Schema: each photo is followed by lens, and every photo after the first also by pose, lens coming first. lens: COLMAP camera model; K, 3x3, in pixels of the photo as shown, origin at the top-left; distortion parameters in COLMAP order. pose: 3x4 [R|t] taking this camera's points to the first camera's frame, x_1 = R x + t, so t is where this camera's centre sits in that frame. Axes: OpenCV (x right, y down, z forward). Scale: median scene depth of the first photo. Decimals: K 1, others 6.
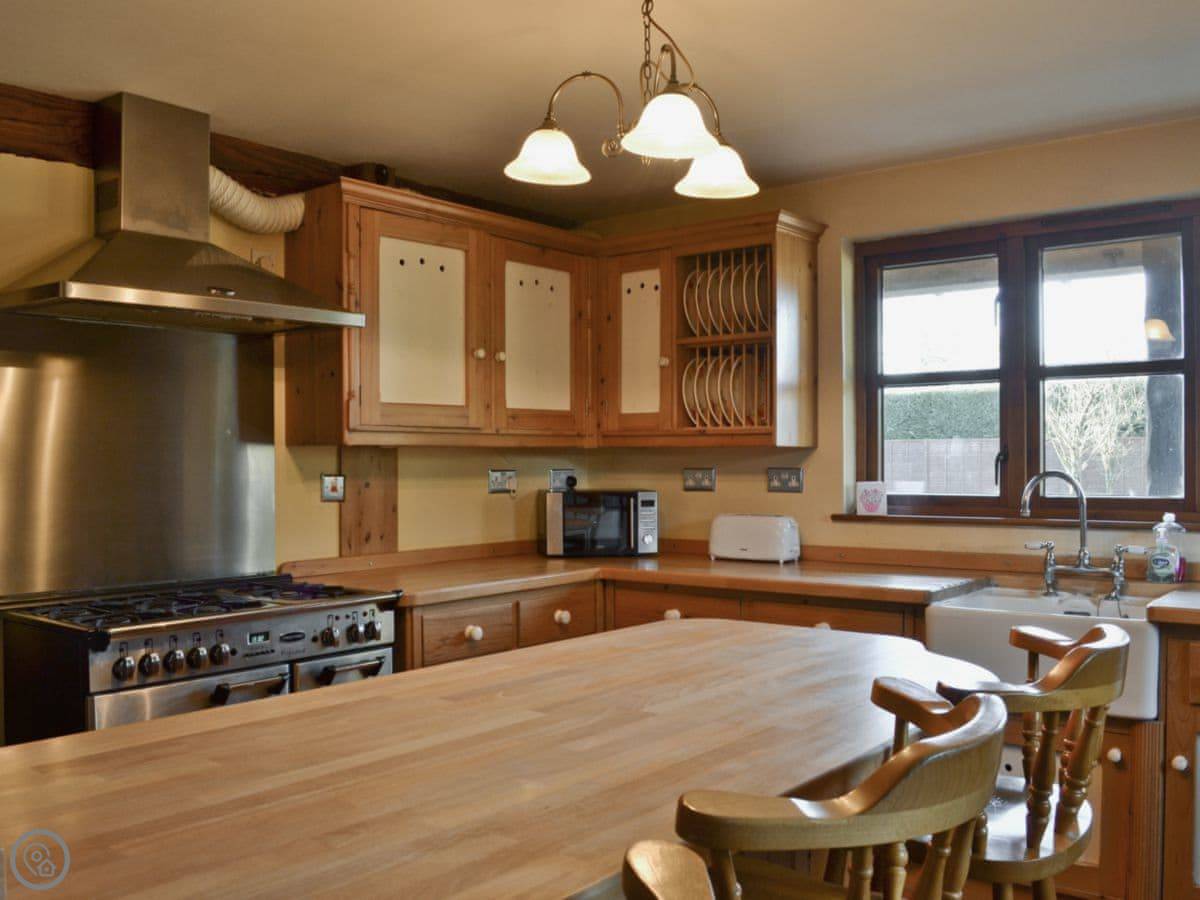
lens RADIAL K [[1110.1, 0, 600.0], [0, 1110.1, 450.0], [0, 0, 1]] dist [-0.076456, 0.003296]
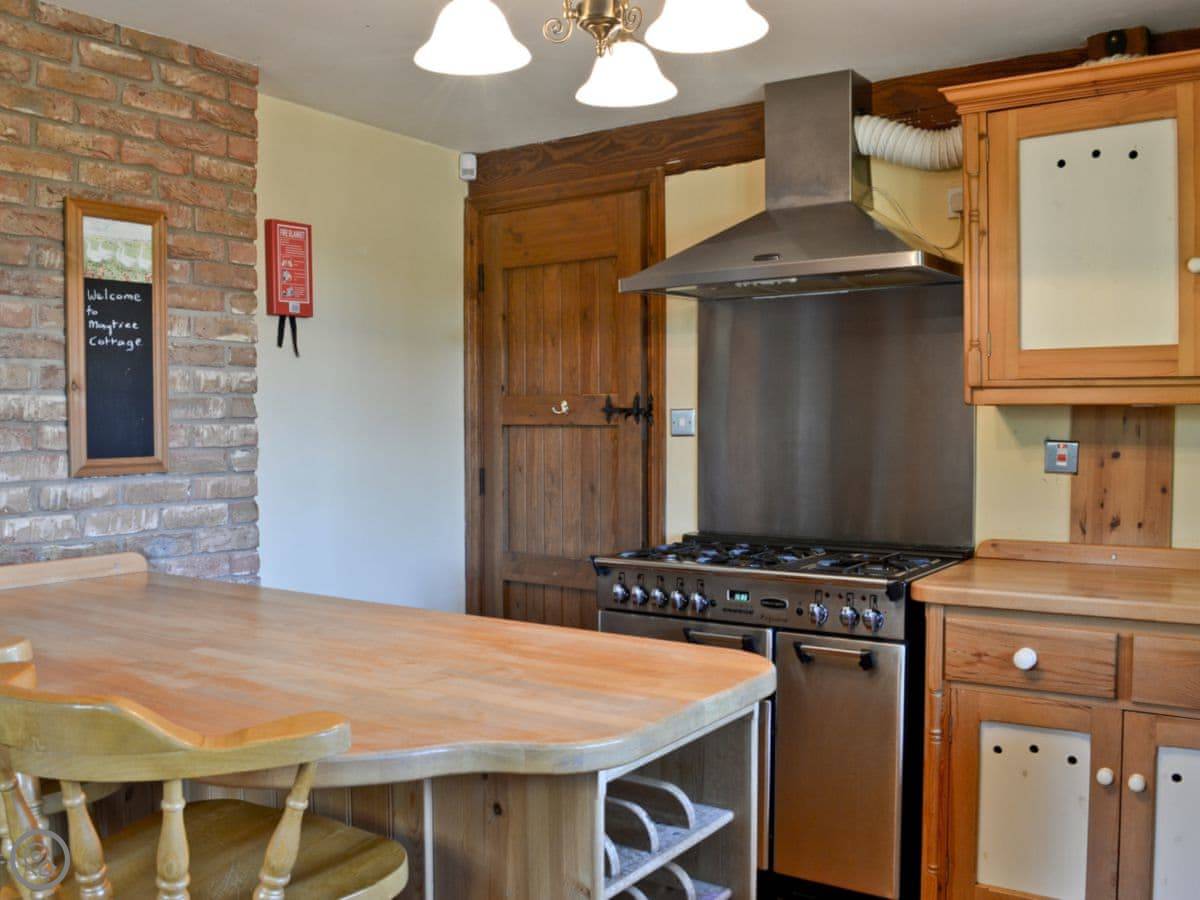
lens RADIAL K [[1110.1, 0, 600.0], [0, 1110.1, 450.0], [0, 0, 1]] dist [-0.076456, 0.003296]
pose [[0.074455, 0.032201, -0.996704, 0.540688], [0.009956, 0.999405, 0.033032, -0.000387], [0.997175, -0.012383, 0.074090, 0.611240]]
